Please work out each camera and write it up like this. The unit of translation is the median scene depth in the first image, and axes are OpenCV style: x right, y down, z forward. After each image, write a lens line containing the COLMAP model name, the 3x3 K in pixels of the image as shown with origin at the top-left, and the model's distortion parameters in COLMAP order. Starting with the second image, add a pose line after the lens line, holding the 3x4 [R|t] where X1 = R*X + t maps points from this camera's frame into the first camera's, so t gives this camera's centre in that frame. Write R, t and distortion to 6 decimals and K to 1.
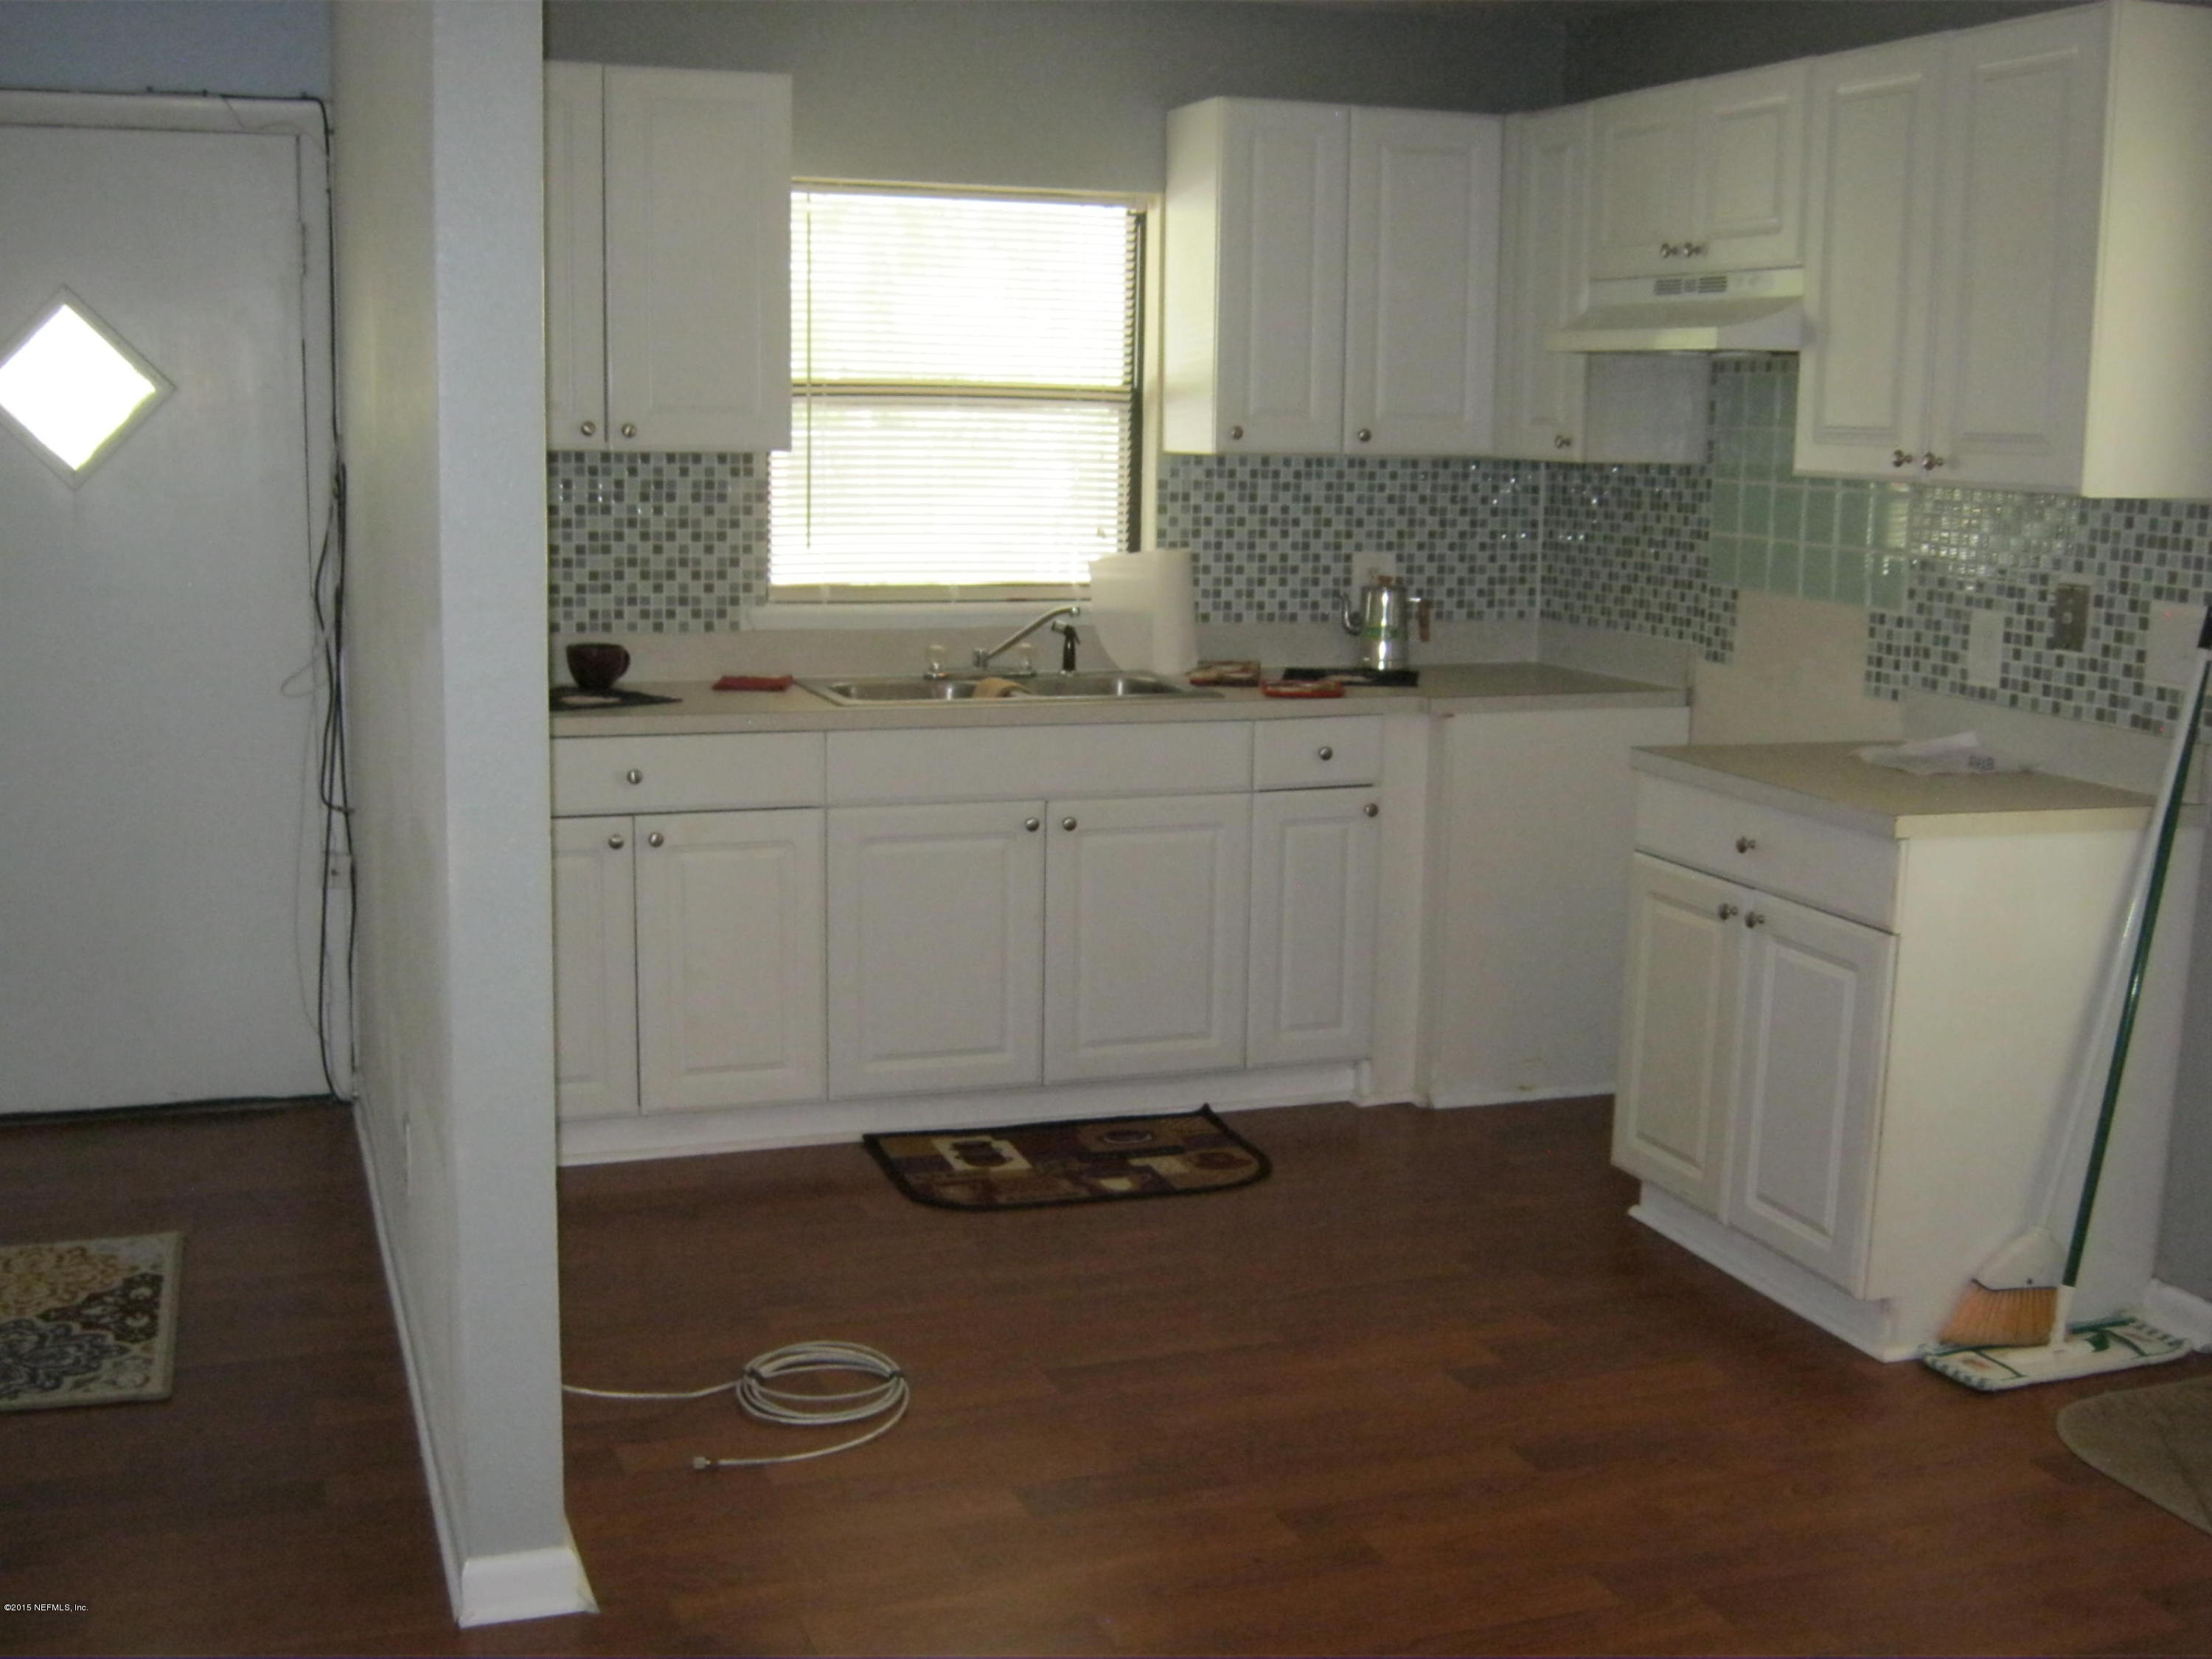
lens RADIAL K [[2460.7, 0, 1109.1], [0, 2460.7, 823.3], [0, 0, 1]] dist [-0.075942, 0.000000]
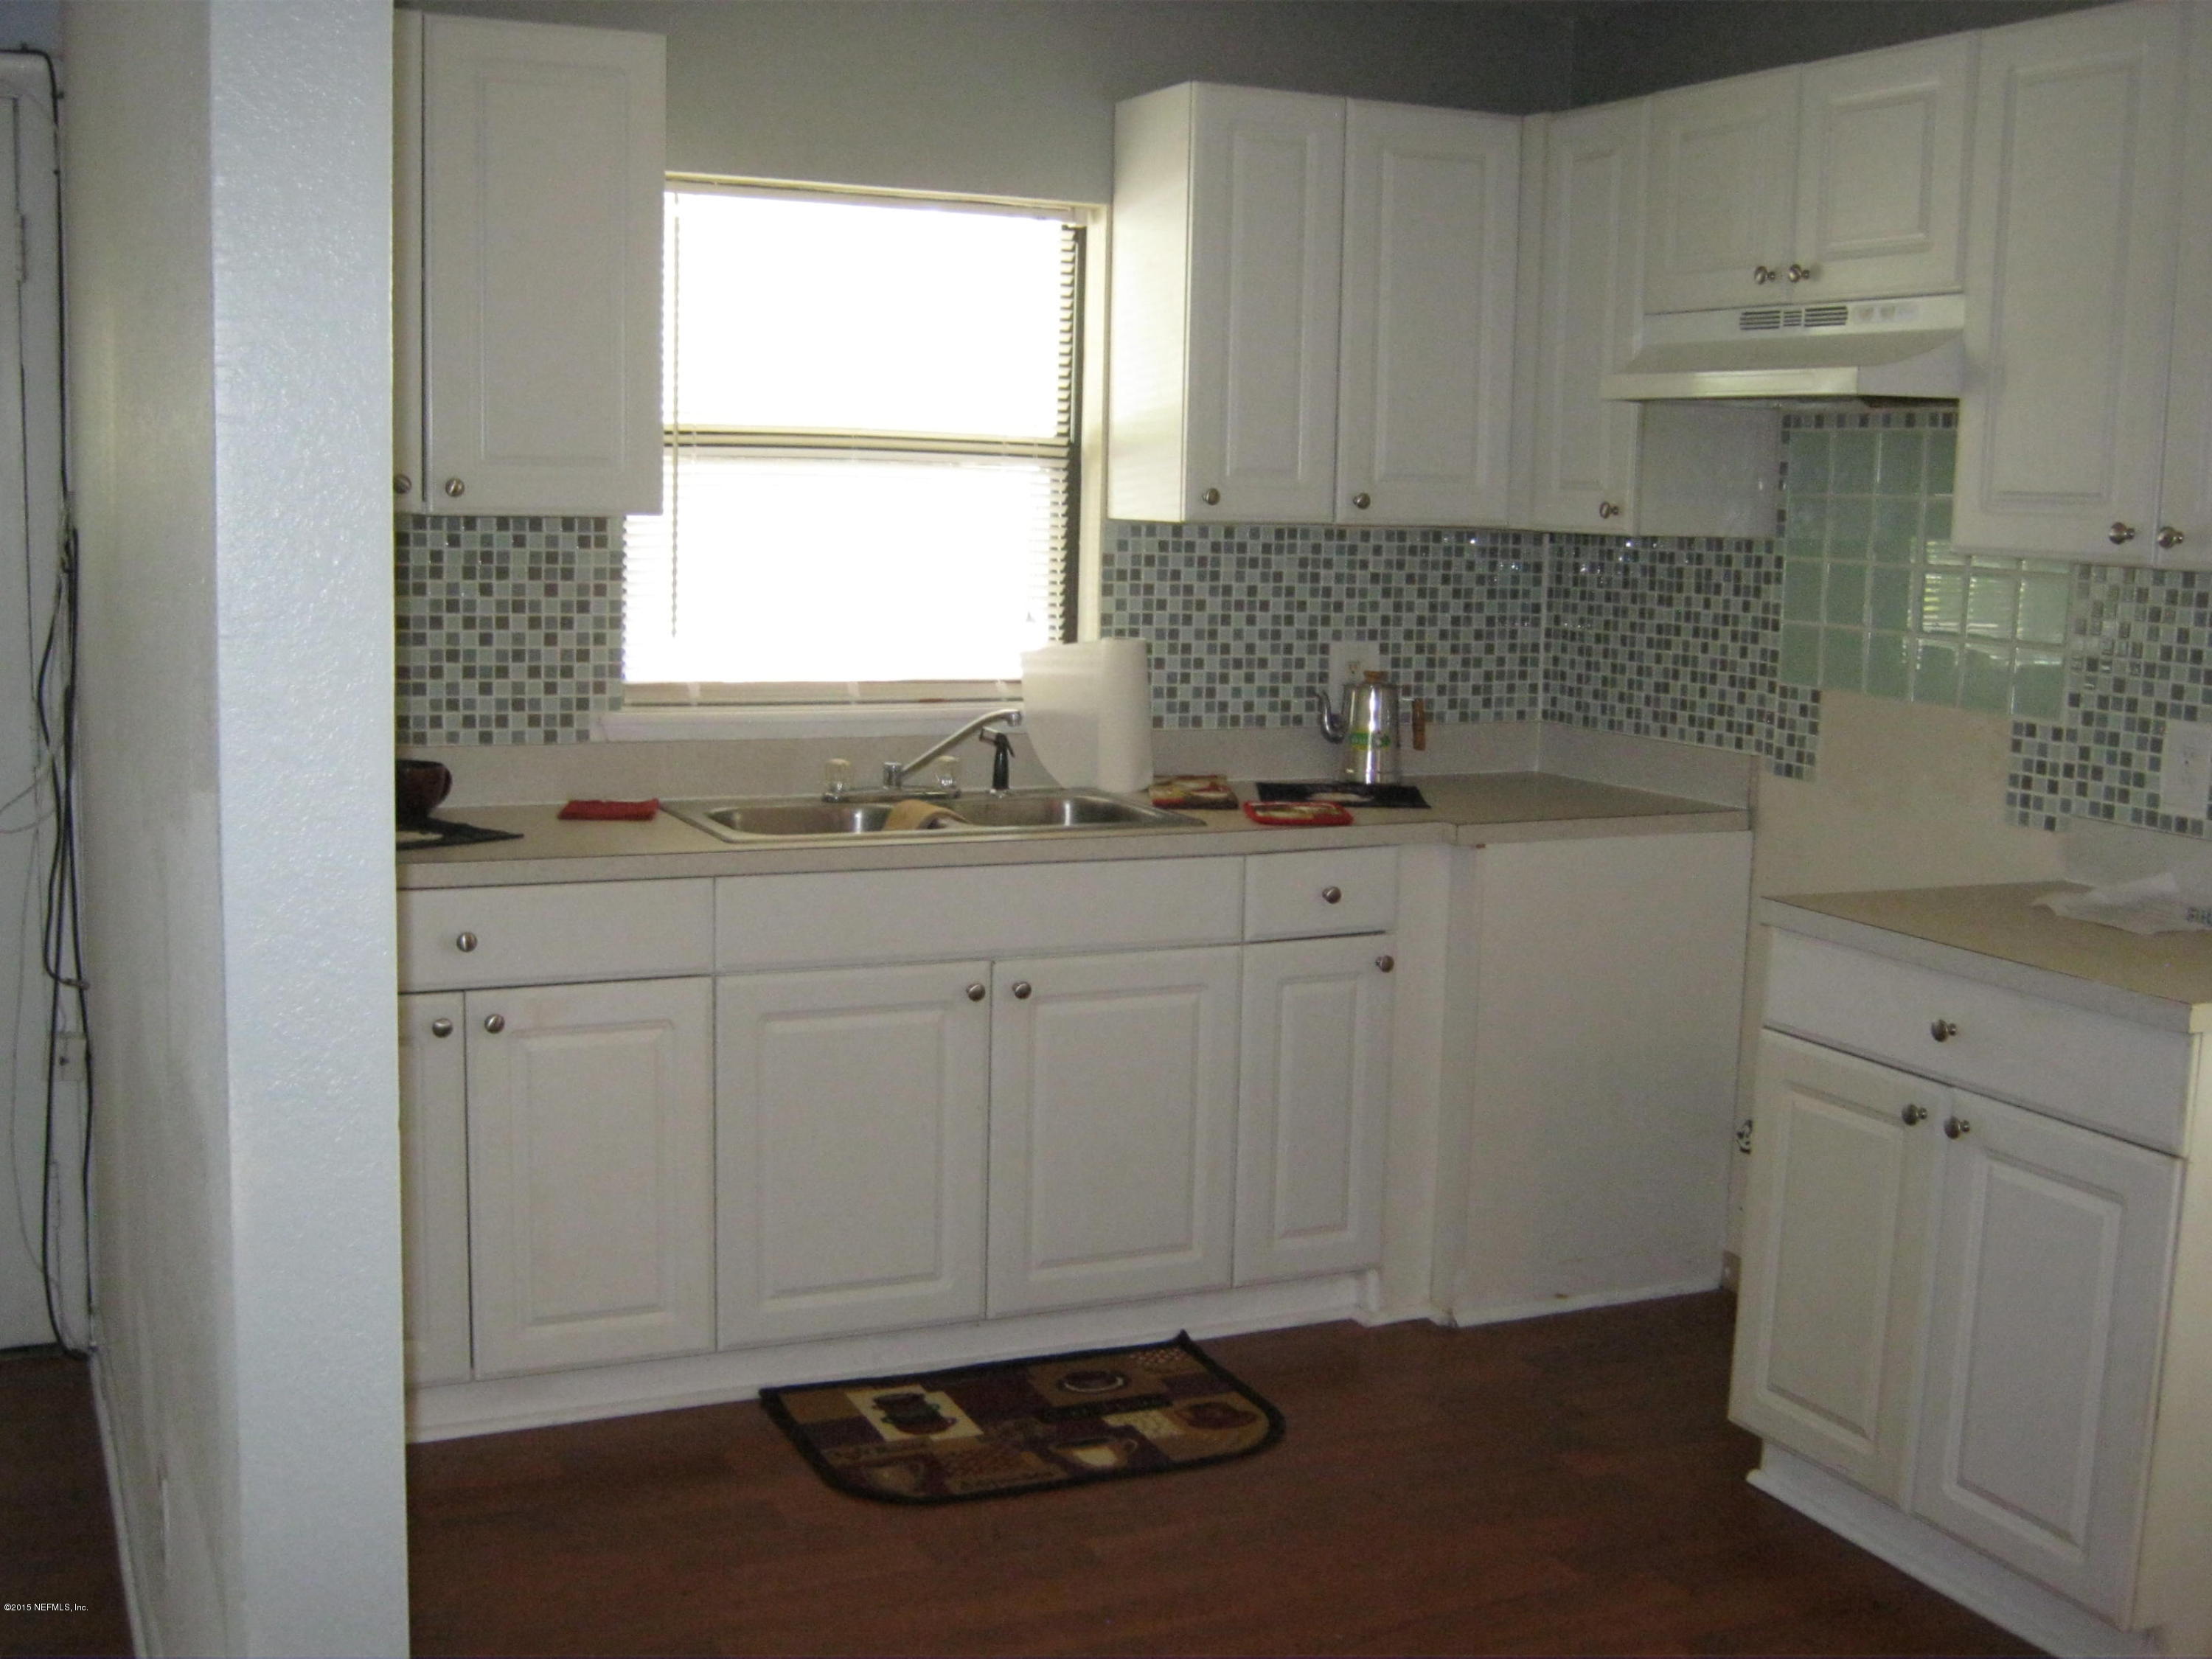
lens RADIAL K [[2460.7, 0, 1102.1], [0, 2460.7, 836.3], [0, 0, 1]] dist [-0.075942, 0.000000]
pose [[0.995772, -0.005362, 0.091702, -0.060840], [0.007489, 0.999710, -0.022869, -0.029830], [-0.091553, 0.023459, 0.995524, 0.207104]]
